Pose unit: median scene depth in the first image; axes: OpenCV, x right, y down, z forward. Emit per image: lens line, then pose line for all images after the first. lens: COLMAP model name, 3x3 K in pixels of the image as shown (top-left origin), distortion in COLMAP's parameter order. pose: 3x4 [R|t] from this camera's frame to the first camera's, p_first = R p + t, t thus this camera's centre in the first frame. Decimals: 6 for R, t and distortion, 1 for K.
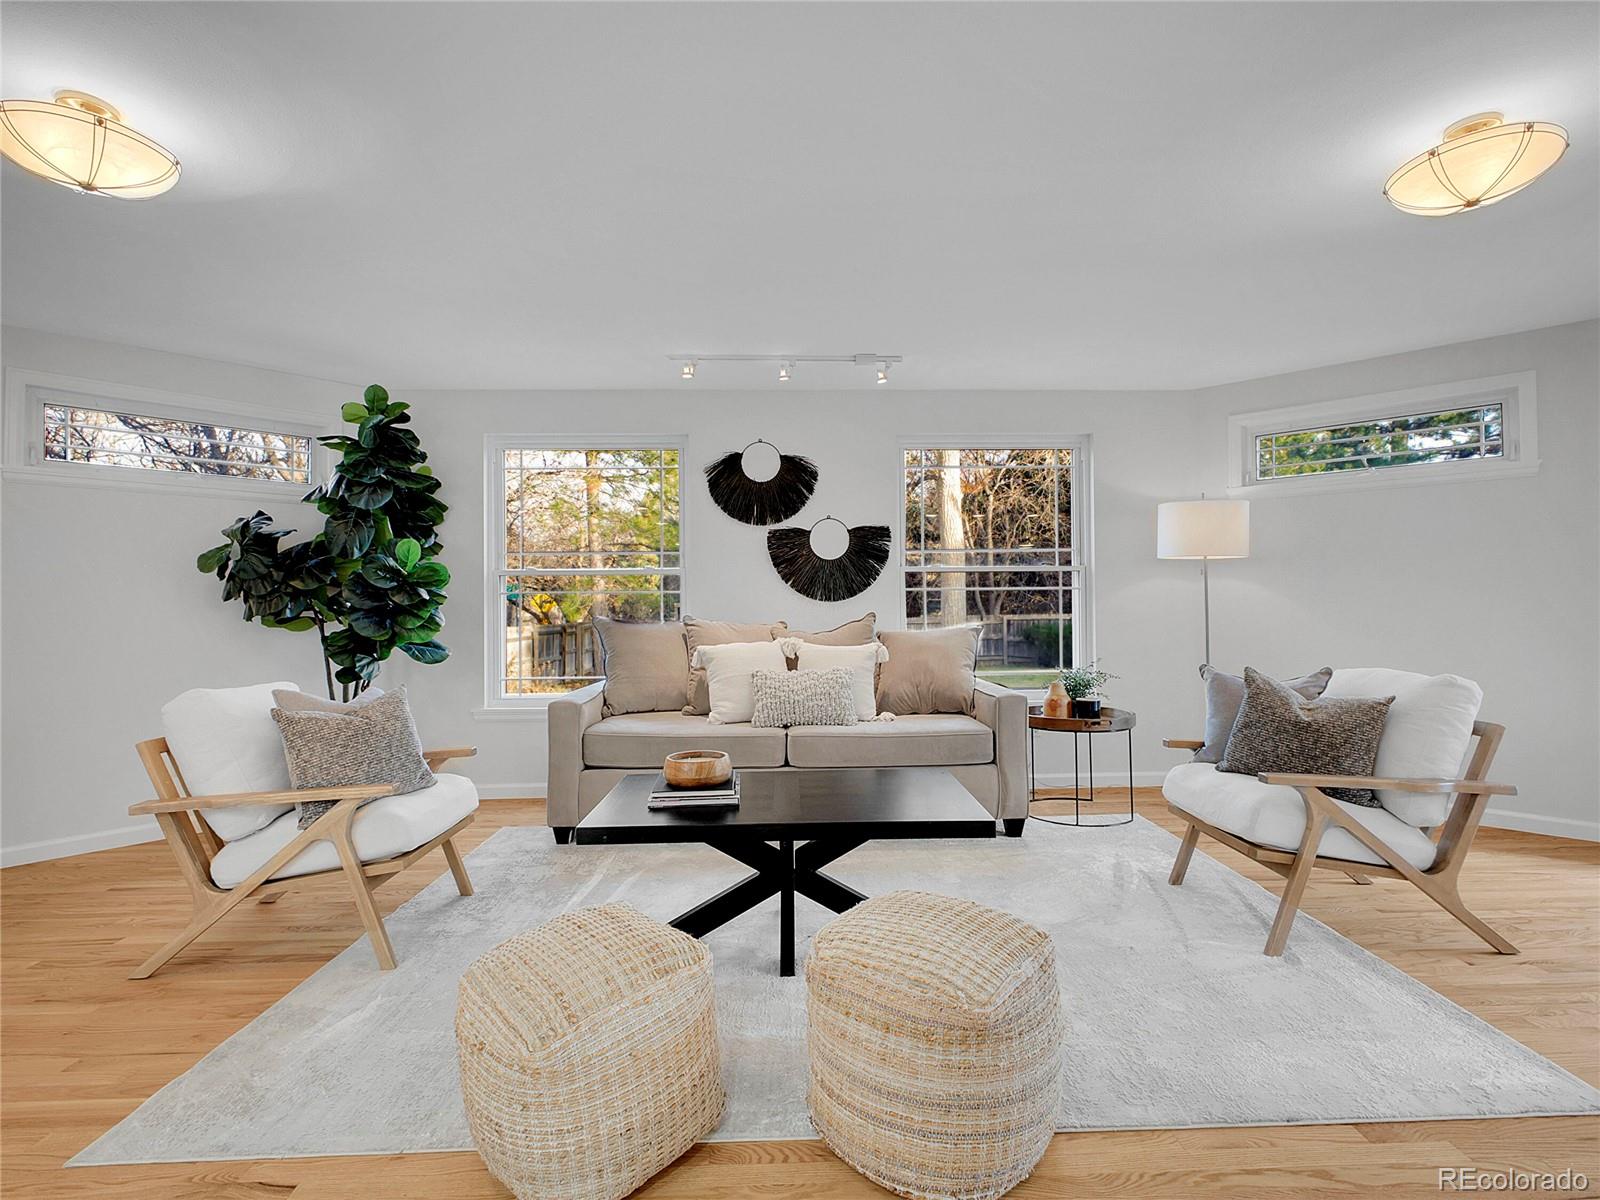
lens RADIAL K [[778.8, 0, 803.0], [0, 778.8, 593.8], [0, 0, 1]] dist [0.003315, 0.001439]
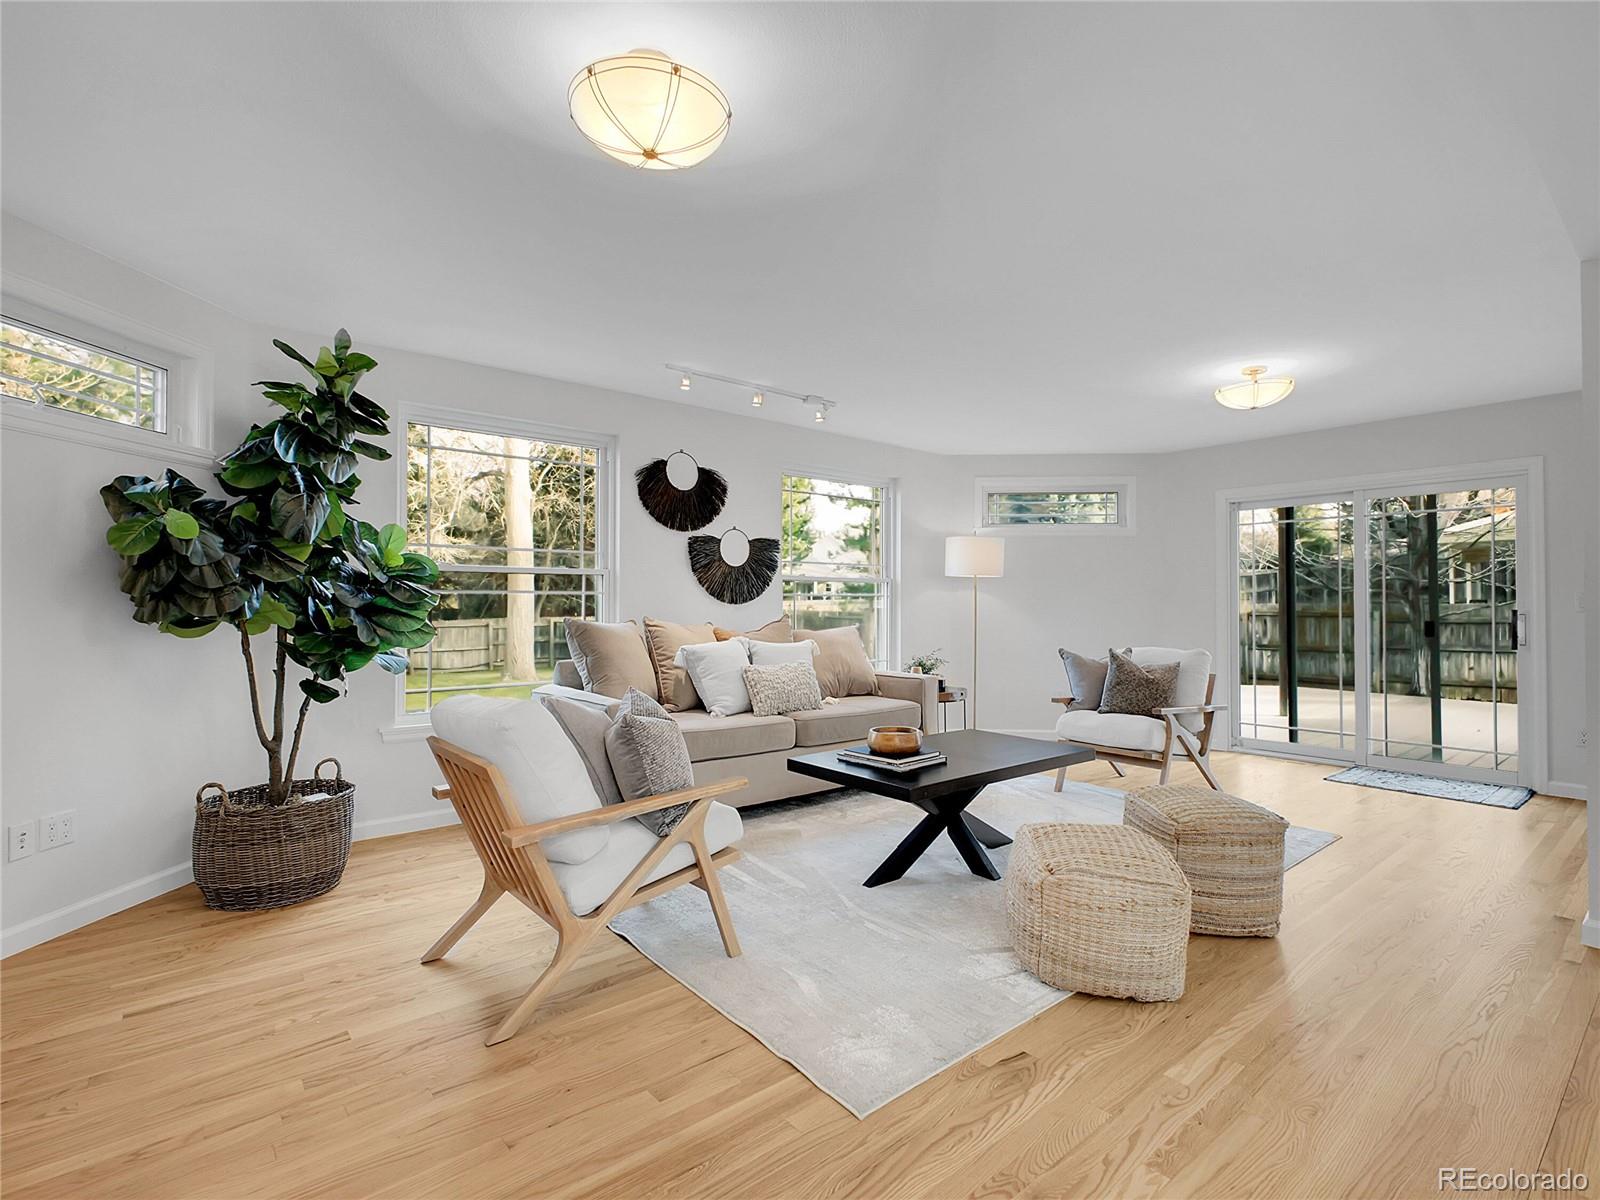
lens RADIAL K [[778.8, 0, 804.1], [0, 778.8, 593.2], [0, 0, 1]] dist [0.003315, 0.001439]
pose [[0.787834, 0.020433, 0.615549, -0.646889], [-0.017839, 0.999787, -0.010356, 0.004426], [-0.615630, -0.002822, 0.788031, 0.074623]]
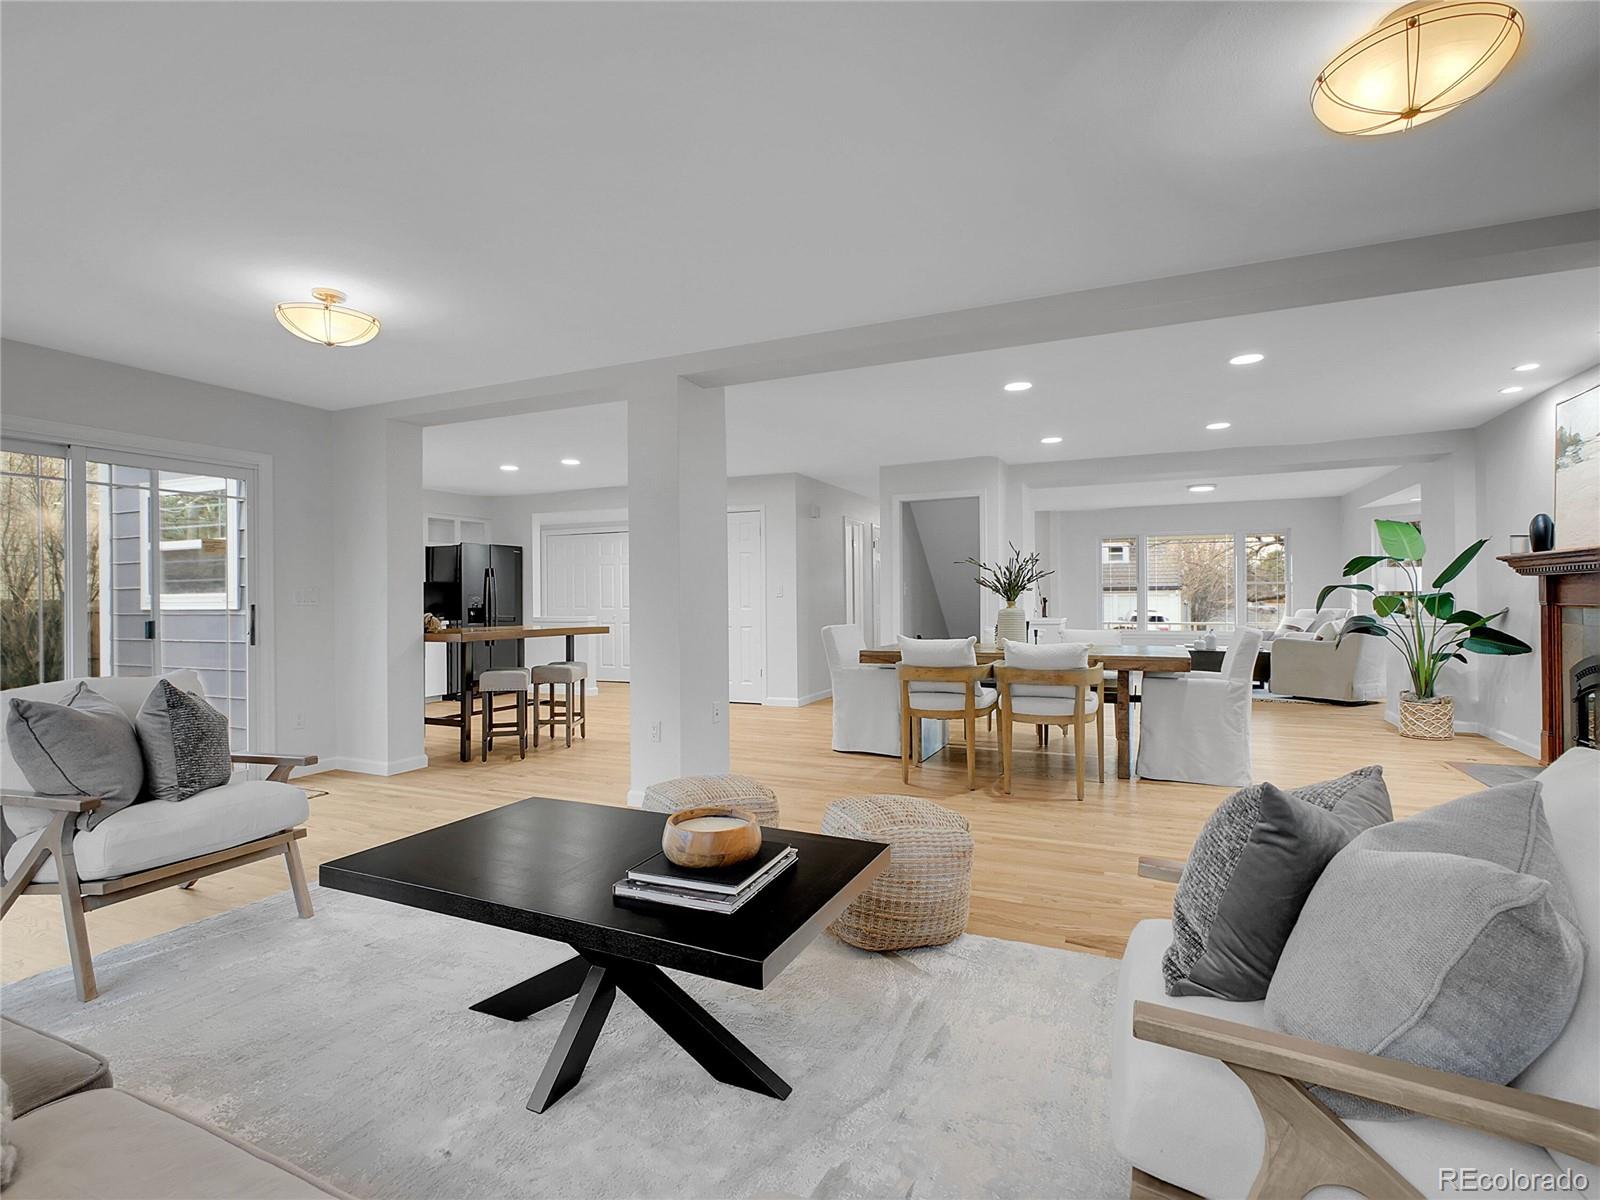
lens RADIAL K [[778.8, 0, 803.5], [0, 778.8, 603.8], [0, 0, 1]] dist [0.003315, 0.001439]
pose [[-0.896642, 0.013131, 0.442561, -0.329593], [0.012598, 0.999912, -0.004143, 0.012953], [-0.442577, 0.001860, -0.896729, 1.012233]]
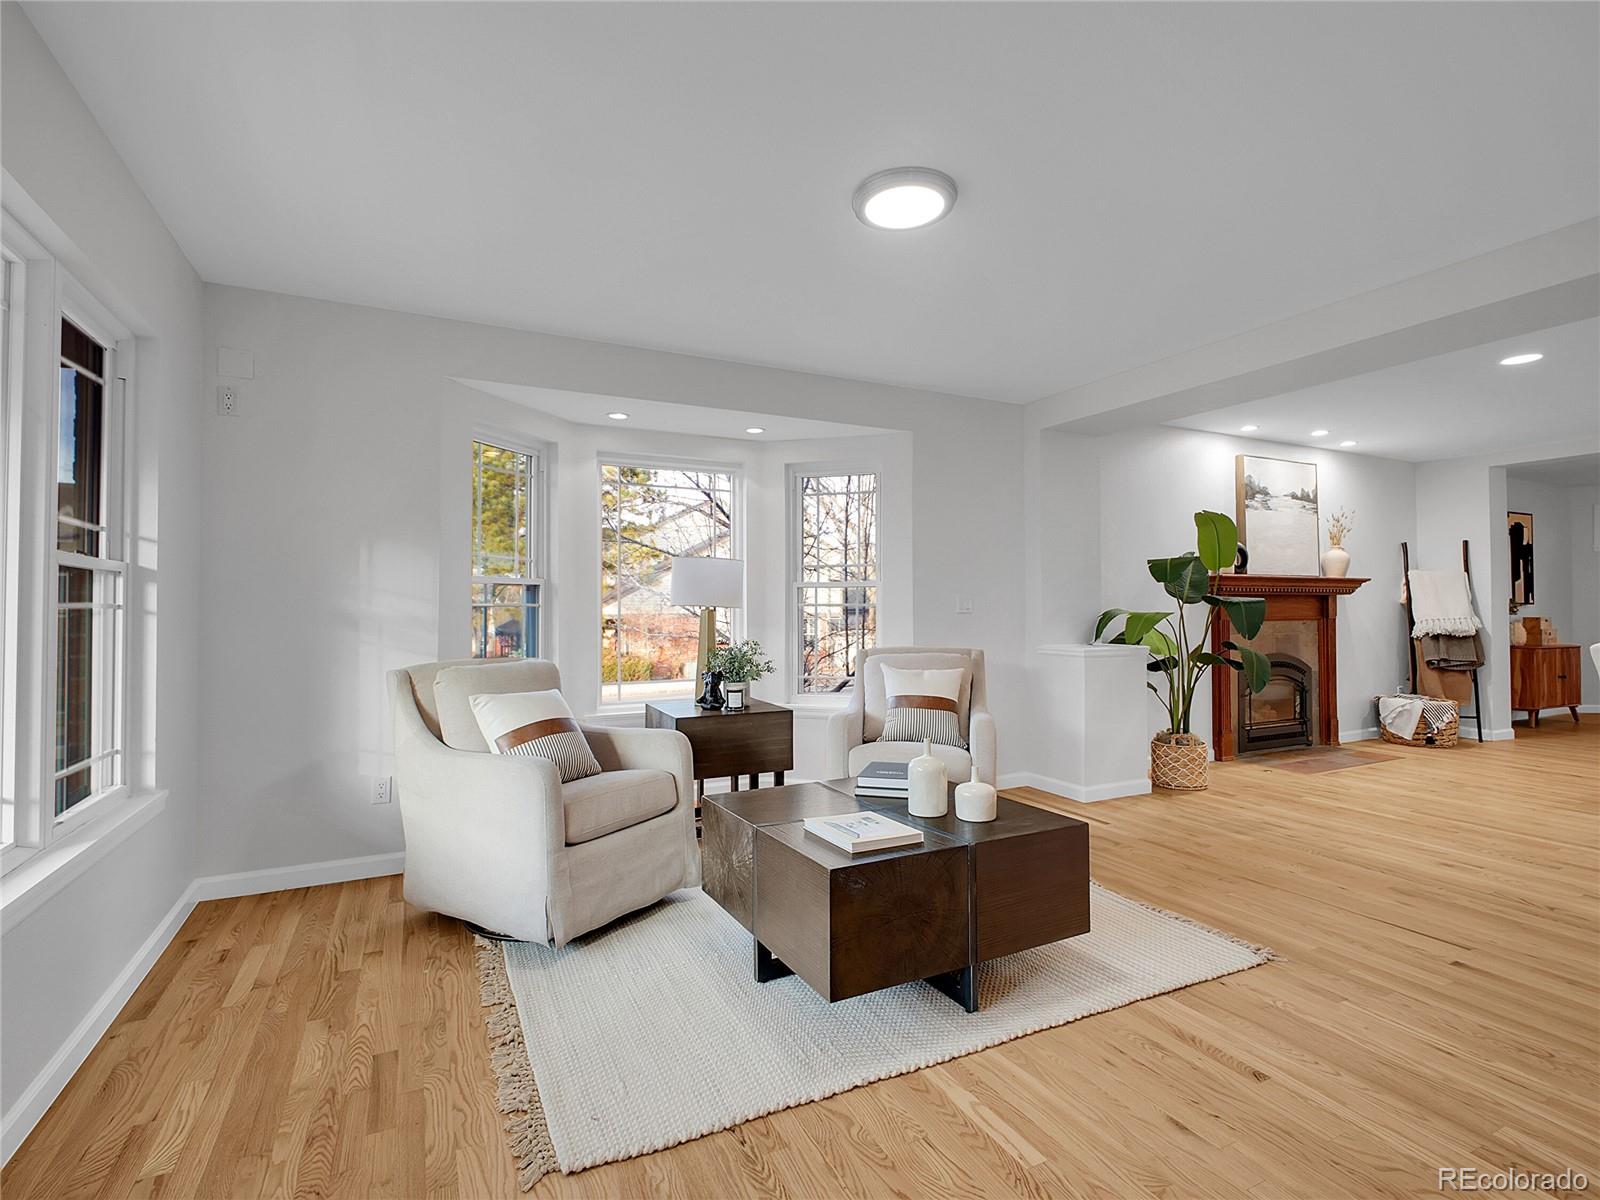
lens RADIAL K [[778.8, 0, 799.4], [0, 778.8, 592.2], [0, 0, 1]] dist [0.003315, 0.001439]
pose [[0.410987, -0.004607, -0.911630, 0.135941], [0.005688, 0.999981, -0.002490, -0.026453], [0.911624, -0.004162, 0.411005, -1.858439]]
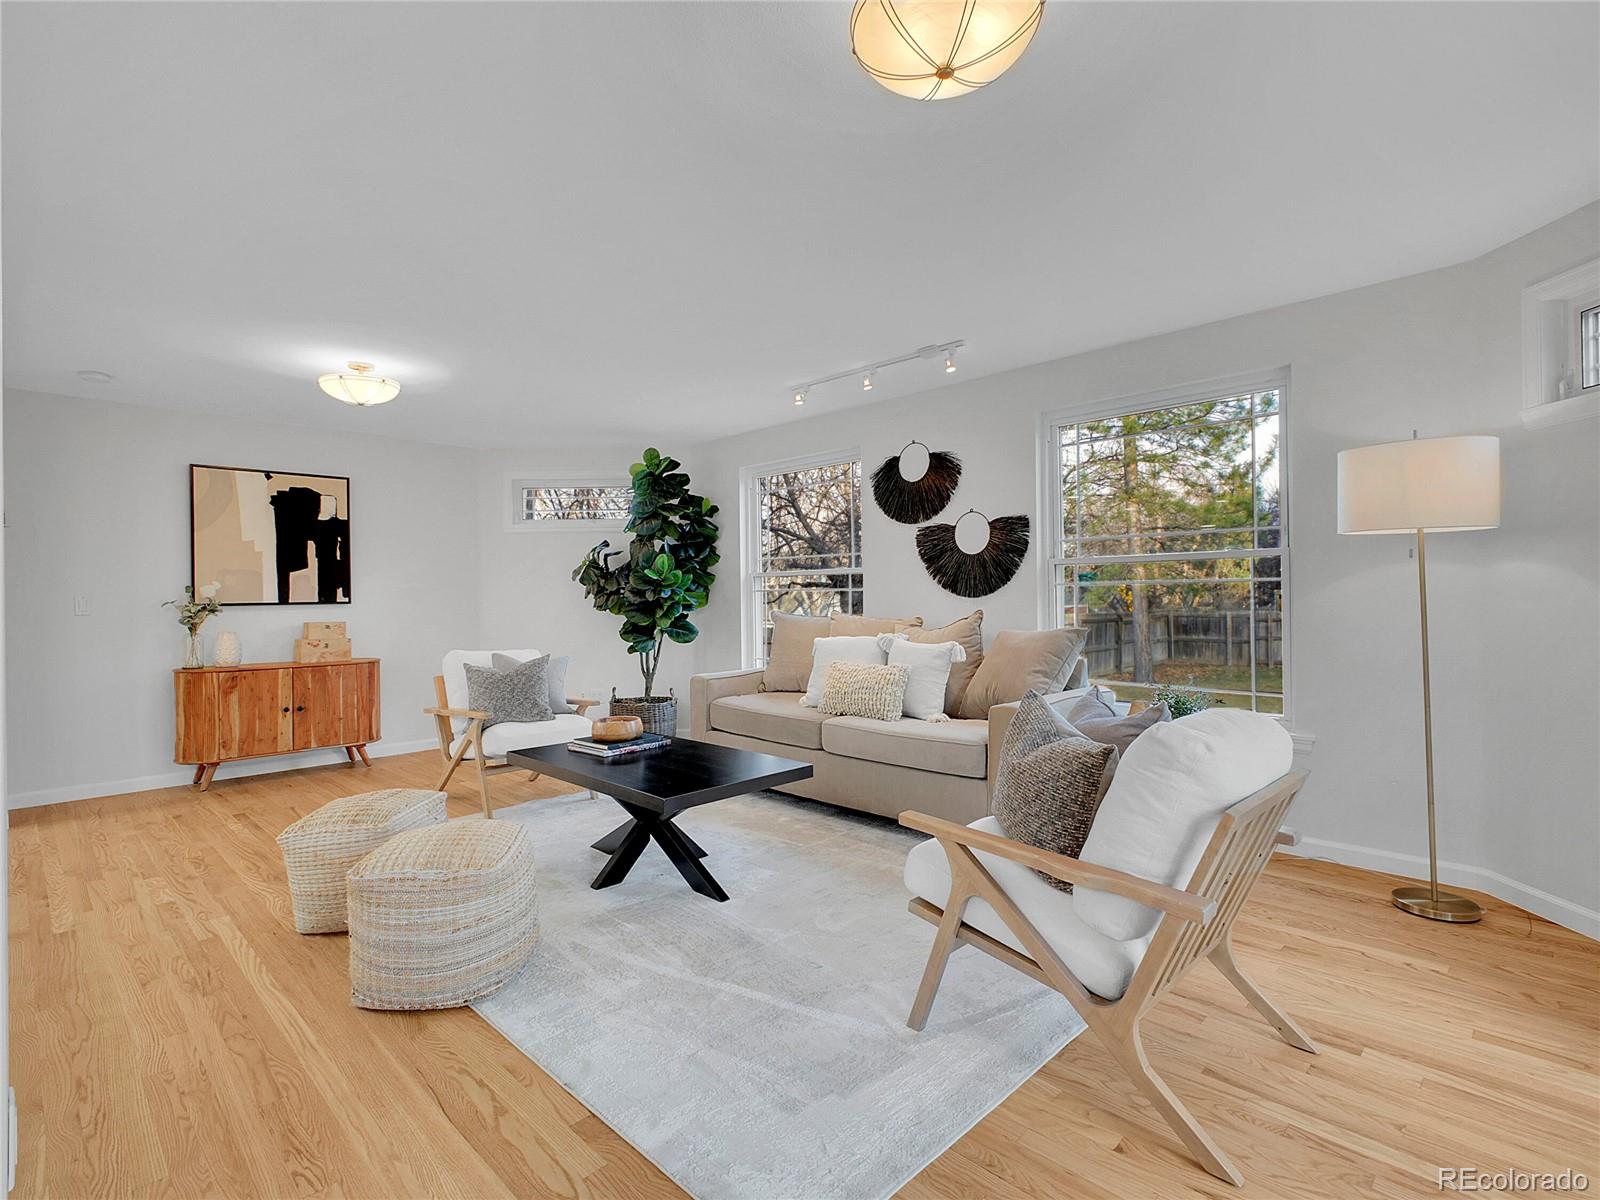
lens RADIAL K [[778.8, 0, 800.5], [0, 778.8, 593.0], [0, 0, 1]] dist [0.003315, 0.001439]
pose [[0.685834, -0.003337, -0.727750, 0.673279], [0.016095, 0.999814, 0.010583, -0.010822], [0.727580, -0.018972, 0.685761, 0.202867]]
